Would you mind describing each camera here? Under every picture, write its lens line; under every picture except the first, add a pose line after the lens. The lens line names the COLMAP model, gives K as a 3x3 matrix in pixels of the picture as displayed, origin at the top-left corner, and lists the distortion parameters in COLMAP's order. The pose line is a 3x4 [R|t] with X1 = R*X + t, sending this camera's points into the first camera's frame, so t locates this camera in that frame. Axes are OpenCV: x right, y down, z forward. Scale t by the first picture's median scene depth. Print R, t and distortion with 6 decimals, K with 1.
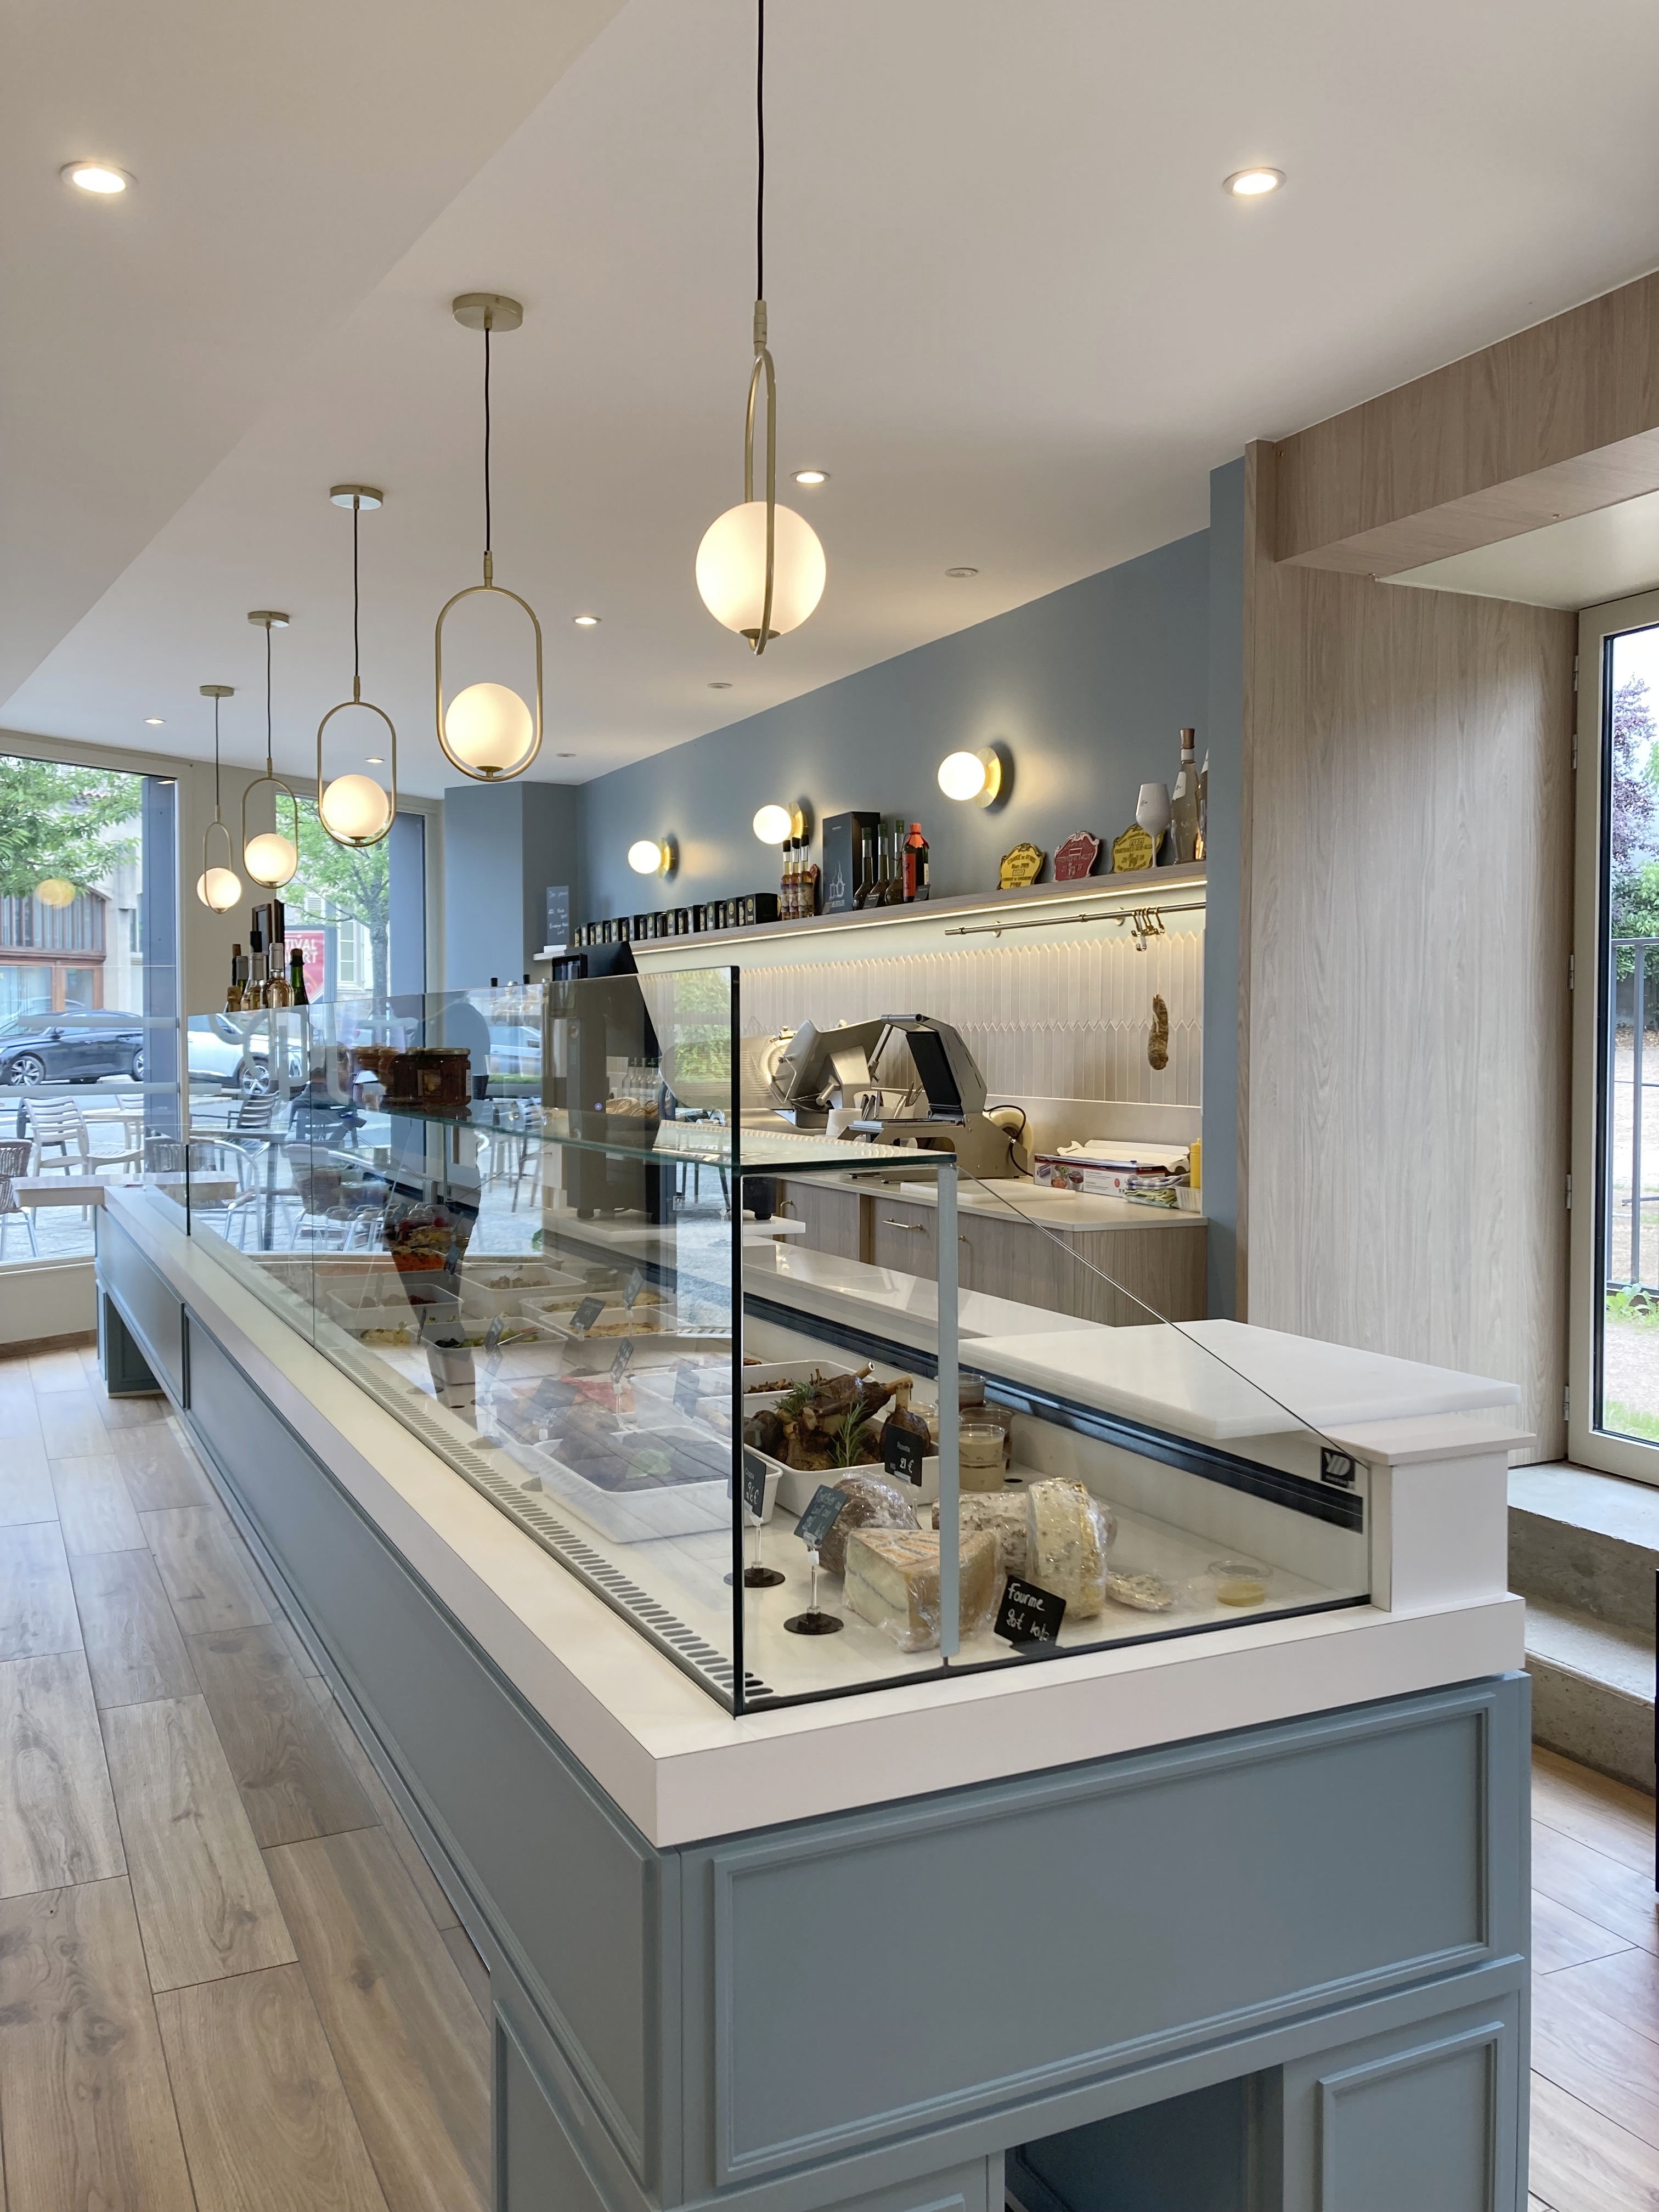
lens RADIAL K [[1804.0, 0, 829.5], [0, 1804.0, 1106.0], [0, 0, 1]] dist [0.054031, -0.073227]
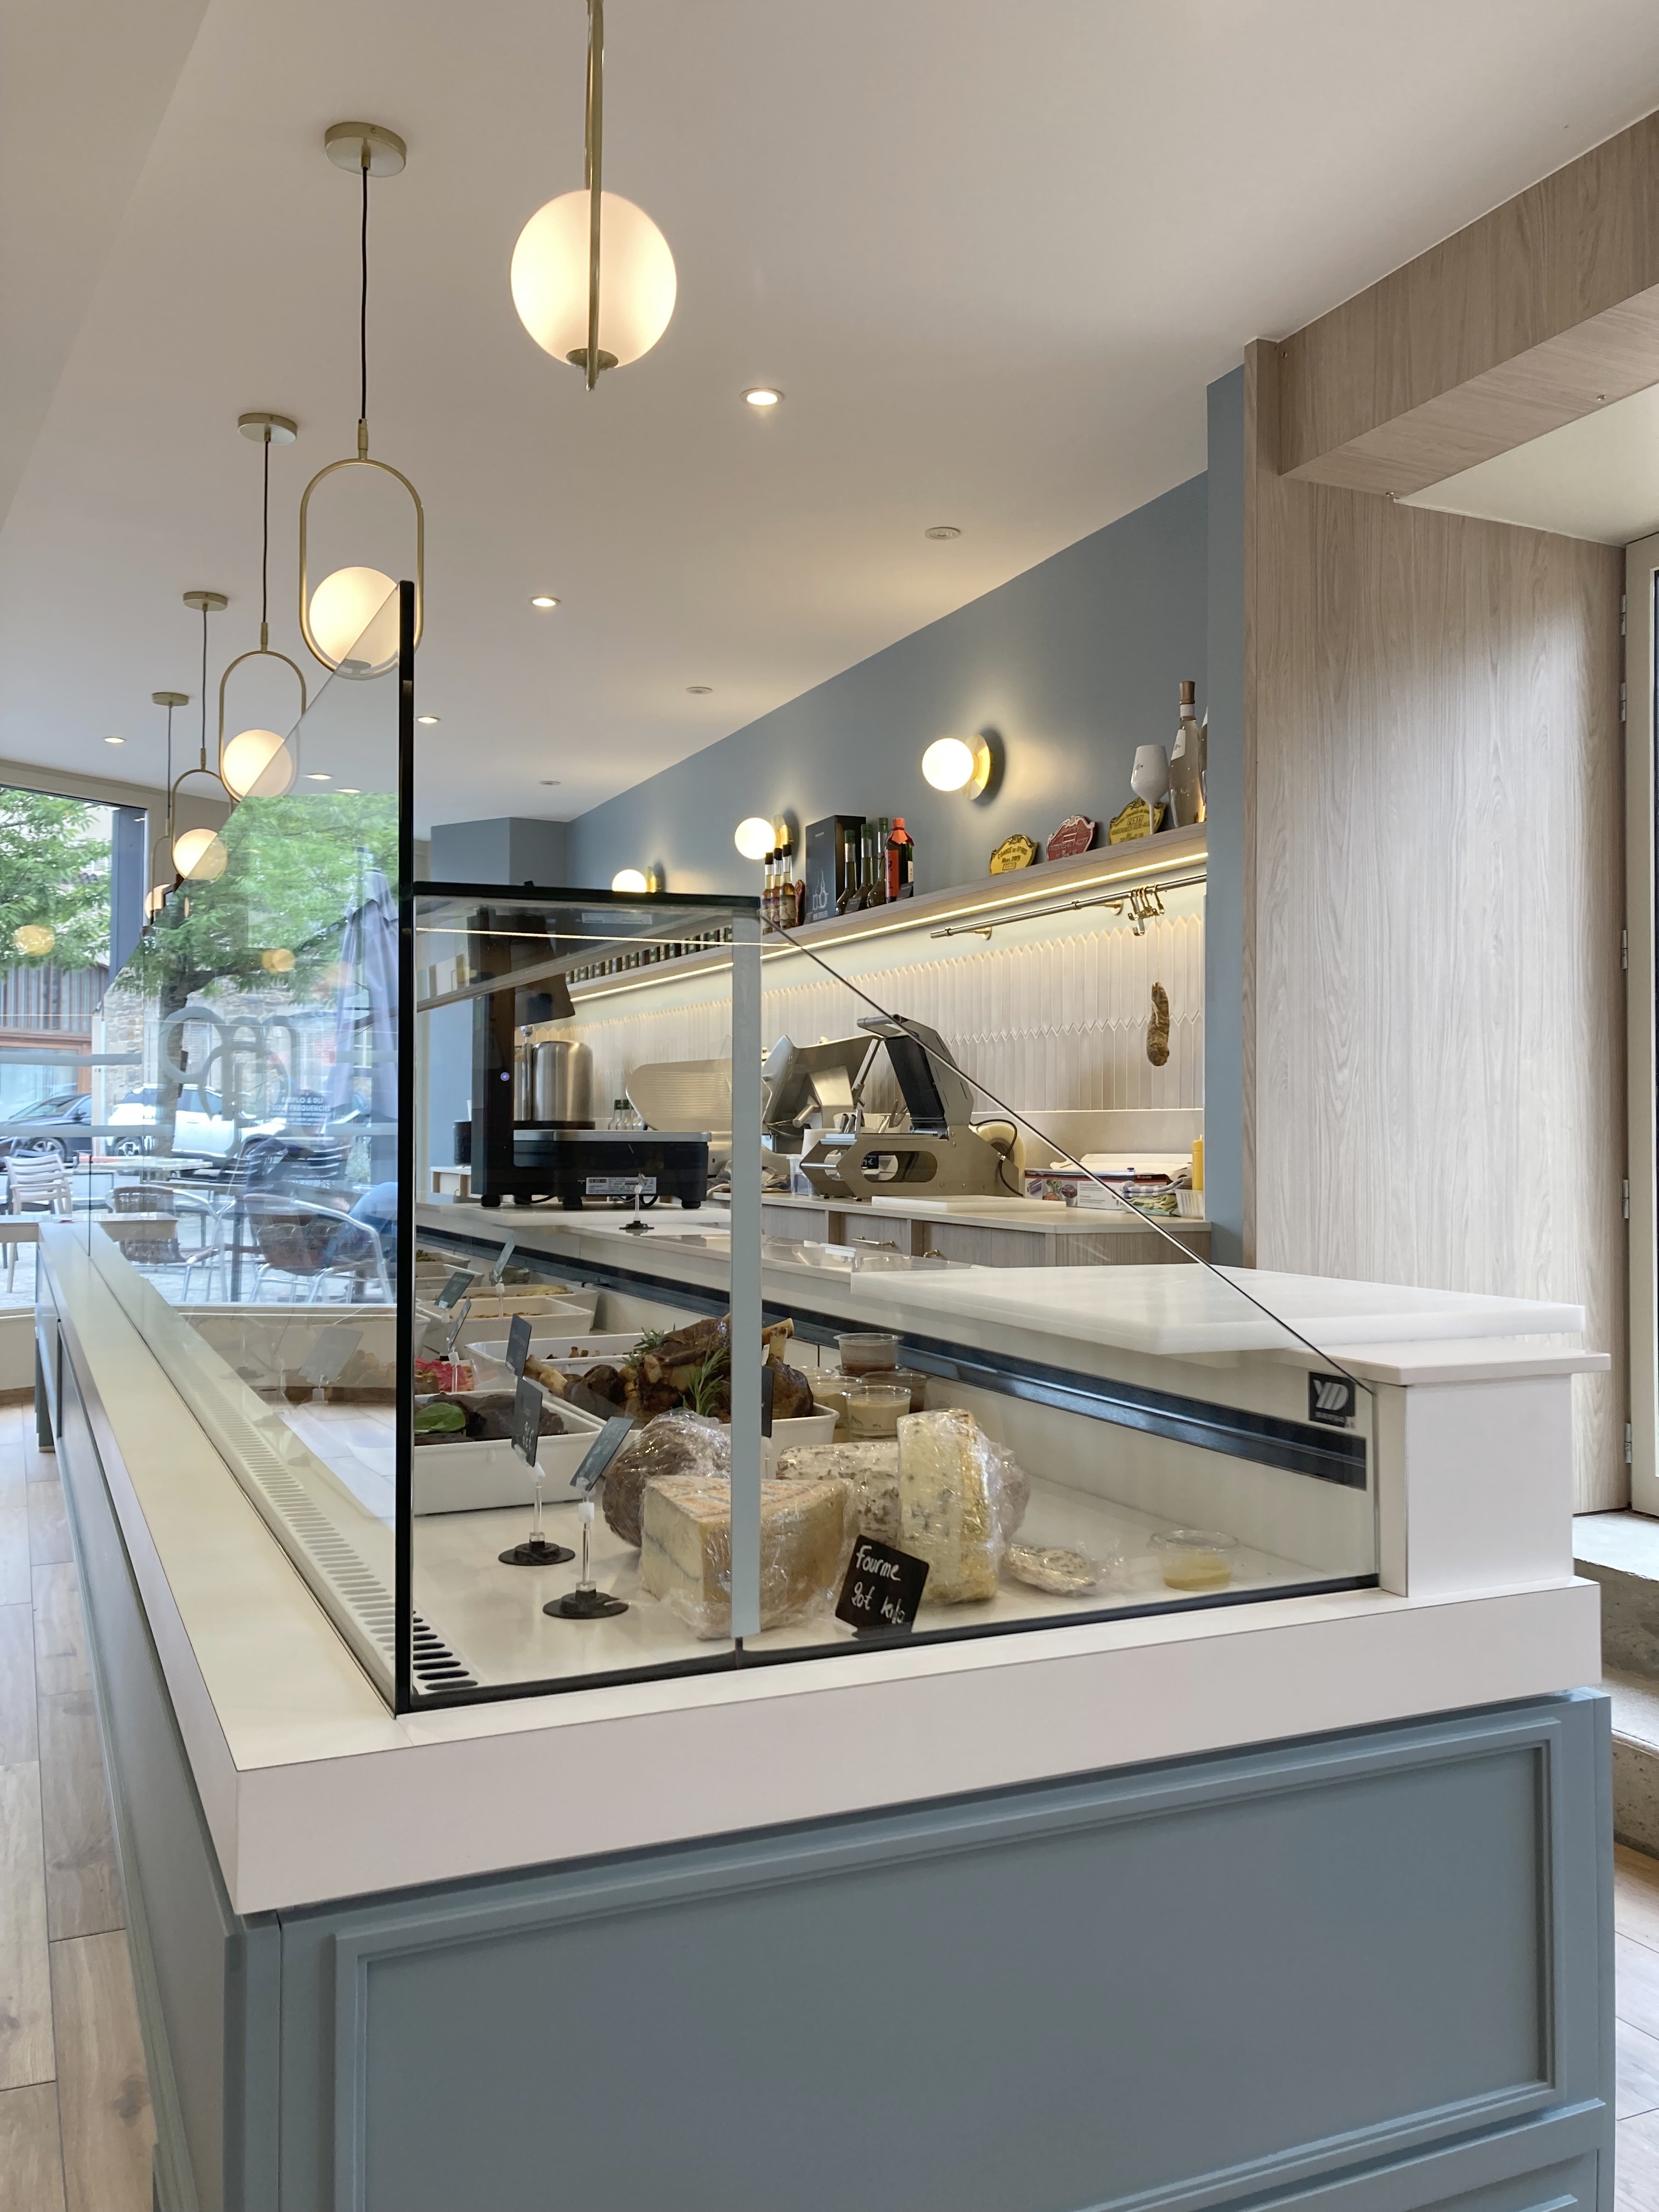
lens RADIAL K [[1806.5, 0, 821.7], [0, 1806.5, 1106.3], [0, 0, 1]] dist [0.039968, -0.038940]
pose [[0.999719, 0.002303, -0.023576, 0.041263], [-0.003547, 0.998595, -0.052864, 0.053115], [0.023421, 0.052933, 0.998323, 0.118389]]
